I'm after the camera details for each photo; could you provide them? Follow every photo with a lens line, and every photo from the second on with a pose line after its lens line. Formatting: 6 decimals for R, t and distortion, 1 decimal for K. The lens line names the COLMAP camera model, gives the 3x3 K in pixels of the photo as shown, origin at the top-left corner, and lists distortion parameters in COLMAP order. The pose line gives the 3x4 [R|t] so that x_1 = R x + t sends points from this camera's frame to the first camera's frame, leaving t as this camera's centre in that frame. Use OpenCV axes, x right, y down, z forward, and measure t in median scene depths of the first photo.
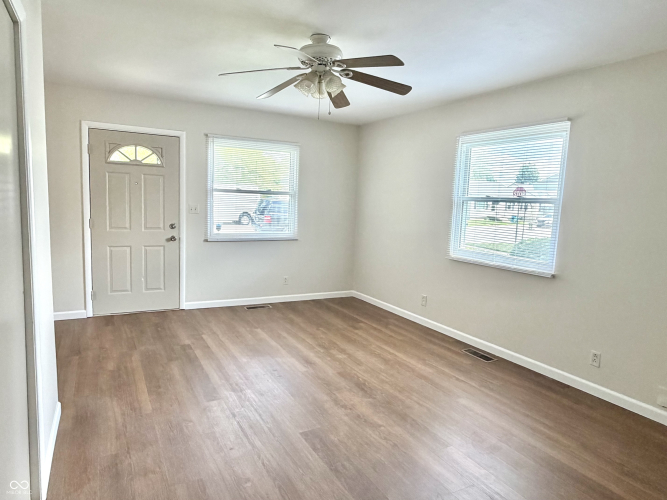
lens RADIAL K [[431.8, 0, 321.0], [0, 431.8, 251.8], [0, 0, 1]] dist [0.000005, 0.010062]
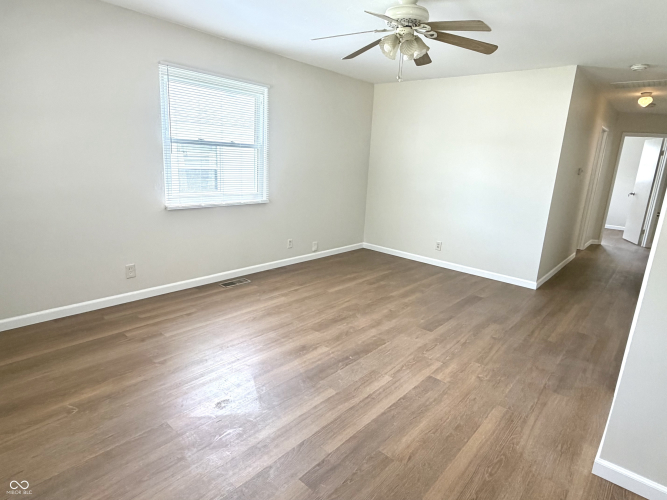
lens RADIAL K [[386.3, 0, 337.6], [0, 386.3, 254.4], [0, 0, 1]] dist [0.002249, 0.002526]
pose [[-0.374096, -0.282633, 0.883273, -0.761419], [0.044641, 0.945836, 0.321560, -0.185907], [-0.926315, 0.159724, -0.341216, 1.302456]]
